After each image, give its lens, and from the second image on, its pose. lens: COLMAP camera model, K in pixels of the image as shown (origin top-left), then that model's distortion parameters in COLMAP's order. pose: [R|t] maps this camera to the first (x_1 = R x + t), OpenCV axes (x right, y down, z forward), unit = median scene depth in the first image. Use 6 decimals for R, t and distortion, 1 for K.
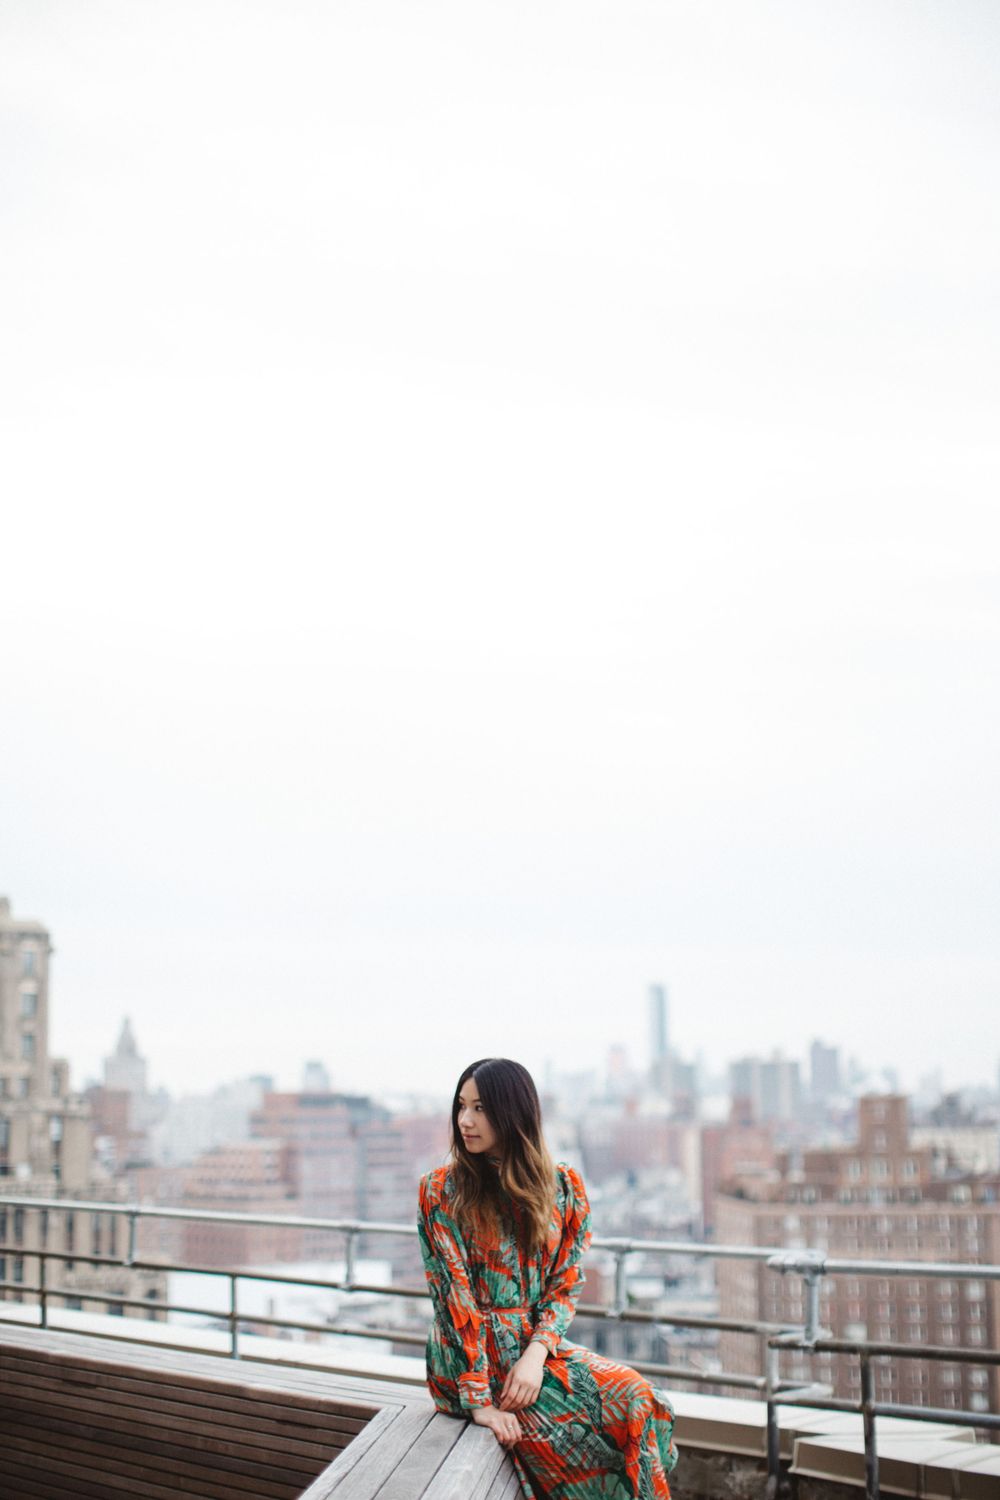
lens RADIAL K [[2148.2, 0, 500.0], [0, 2148.2, 750.0], [0, 0, 1]] dist [-0.091521, 0.099358]
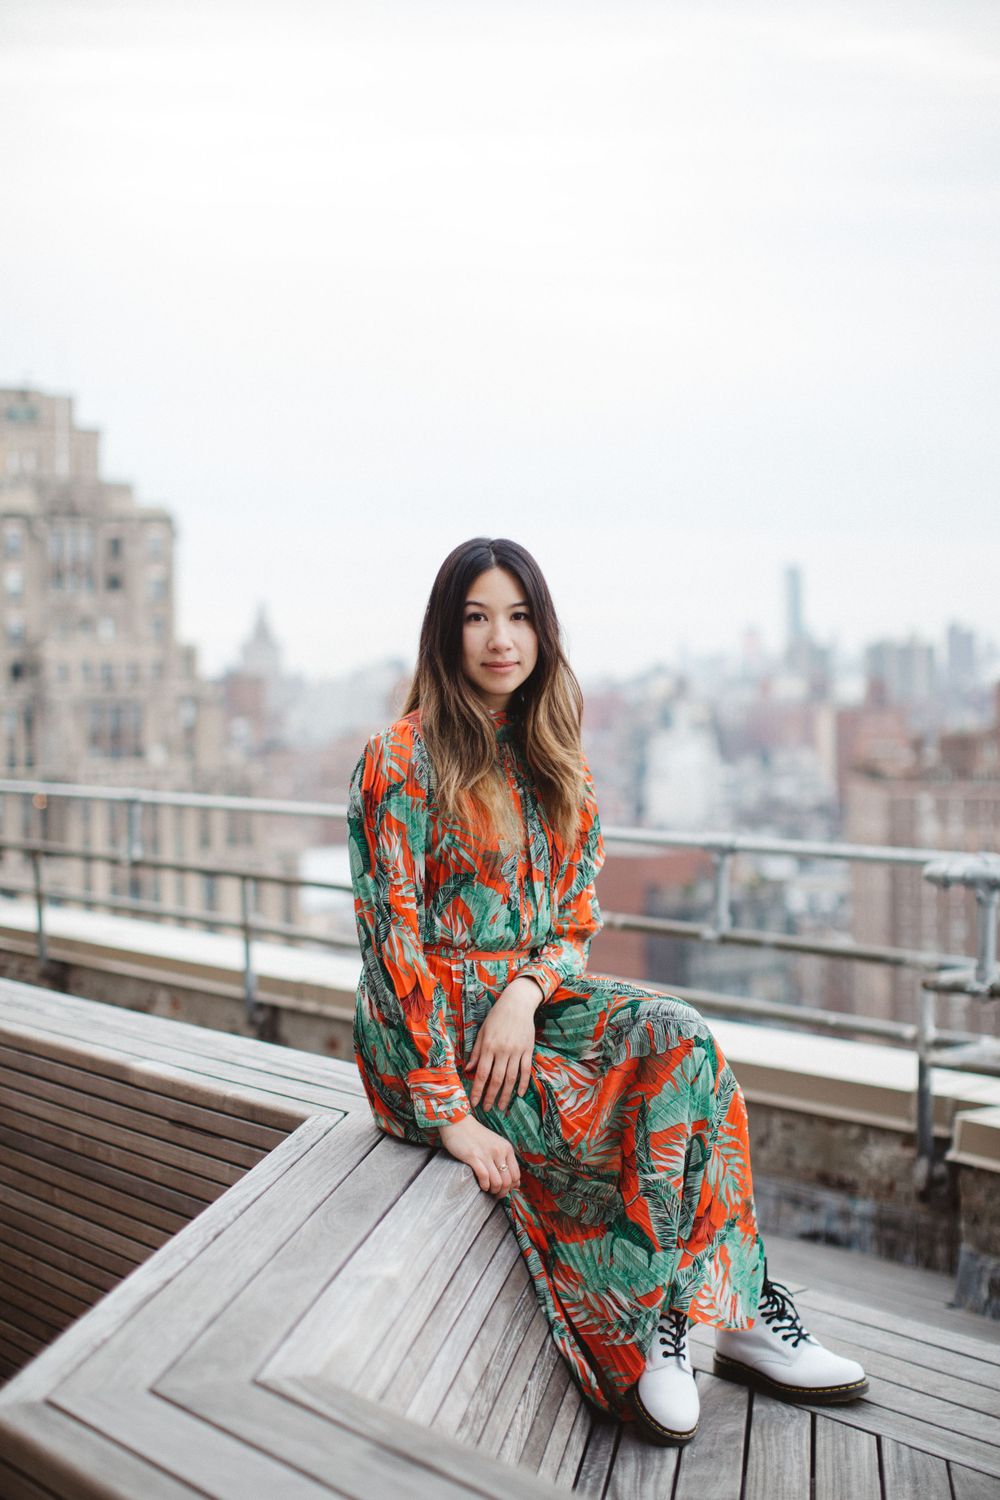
lens RADIAL K [[2148.2, 0, 500.0], [0, 2148.2, 750.0], [0, 0, 1]] dist [-0.091521, 0.099358]
pose [[0.998013, -0.001530, -0.062997, 0.029198], [0.013591, 0.981405, 0.191465, 0.060775], [0.061532, -0.191940, 0.979476, 0.296661]]
